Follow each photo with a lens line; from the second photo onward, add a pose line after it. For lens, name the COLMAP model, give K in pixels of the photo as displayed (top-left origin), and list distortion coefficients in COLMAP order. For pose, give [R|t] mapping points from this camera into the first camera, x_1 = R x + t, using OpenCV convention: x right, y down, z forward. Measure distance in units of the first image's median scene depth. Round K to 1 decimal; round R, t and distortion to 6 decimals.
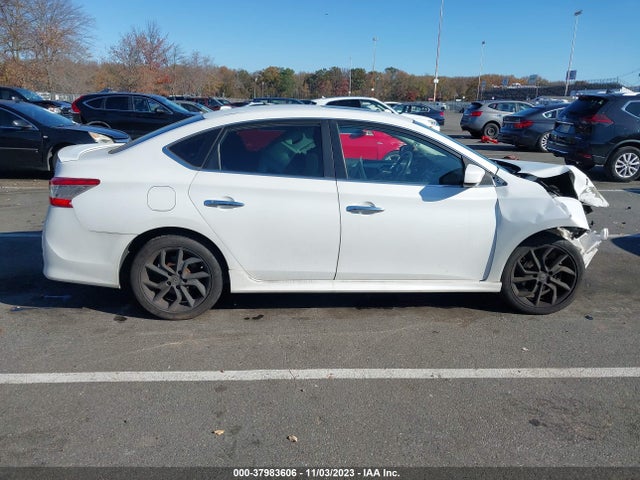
lens RADIAL K [[495.6, 0, 319.3], [0, 495.6, 238.5], [0, 0, 1]] dist [0.007270, -0.001365]
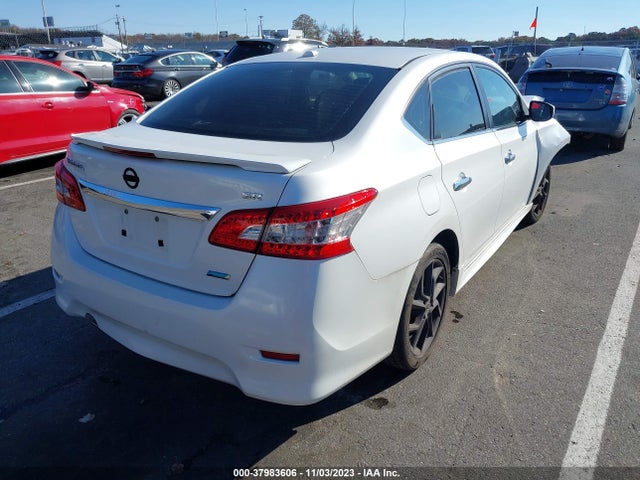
lens RADIAL K [[488.6, 0, 306.6], [0, 488.6, 240.7], [0, 0, 1]] dist [0.059188, -0.073127]
pose [[0.612612, -0.292491, 0.734272, -0.195283], [0.218332, 0.955483, 0.198451, -0.040230], [-0.759630, 0.038742, 0.649200, 0.152673]]
